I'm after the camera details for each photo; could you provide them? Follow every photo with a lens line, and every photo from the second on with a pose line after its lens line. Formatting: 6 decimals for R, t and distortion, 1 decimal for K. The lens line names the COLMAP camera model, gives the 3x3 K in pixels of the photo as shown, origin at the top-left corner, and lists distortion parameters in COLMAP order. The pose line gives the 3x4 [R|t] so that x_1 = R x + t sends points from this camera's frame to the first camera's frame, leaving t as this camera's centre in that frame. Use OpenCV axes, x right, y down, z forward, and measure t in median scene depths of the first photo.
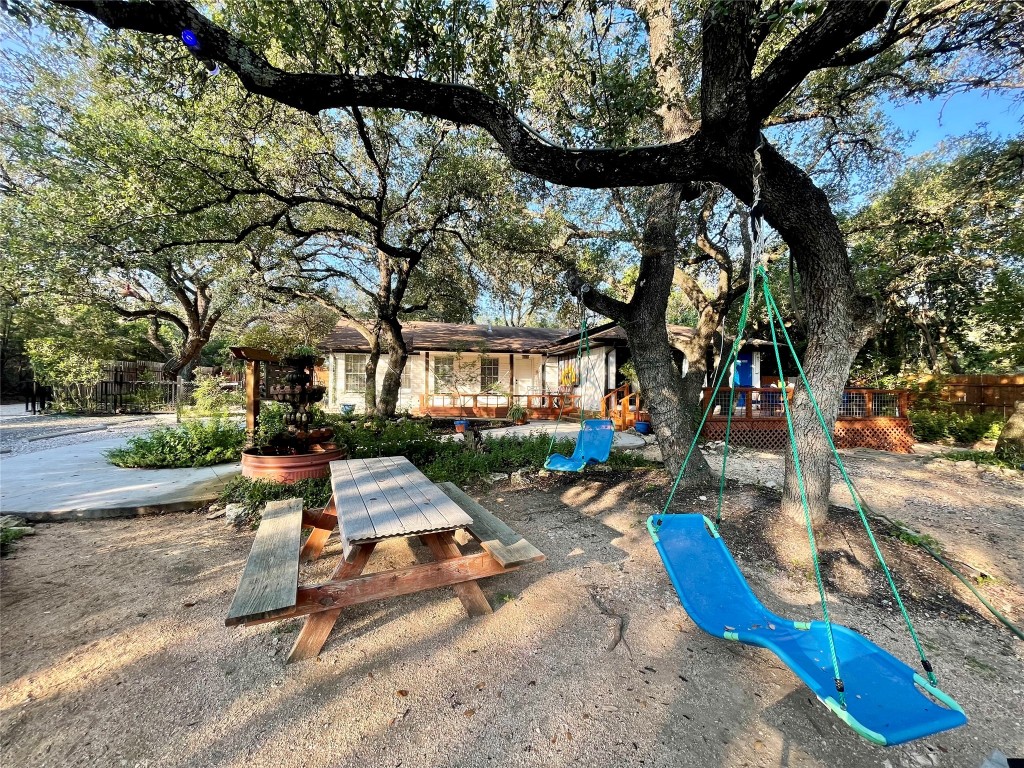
lens RADIAL K [[408.4, 0, 509.3], [0, 408.4, 384.3], [0, 0, 1]] dist [-0.004265, 0.001154]
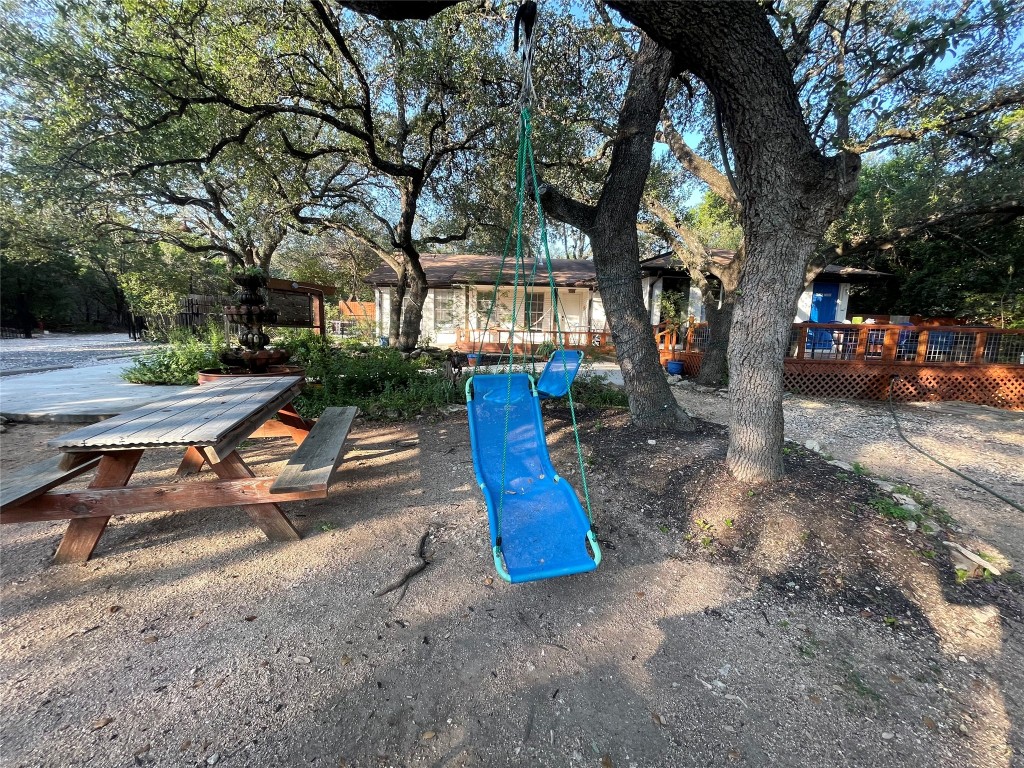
lens RADIAL K [[408.4, 0, 514.5], [0, 408.4, 384.8], [0, 0, 1]] dist [-0.004265, 0.001154]
pose [[0.982604, 0.040318, -0.181285, 0.135190], [-0.013953, 0.989419, 0.144416, 0.017473], [0.185190, -0.139374, 0.972769, 0.057003]]
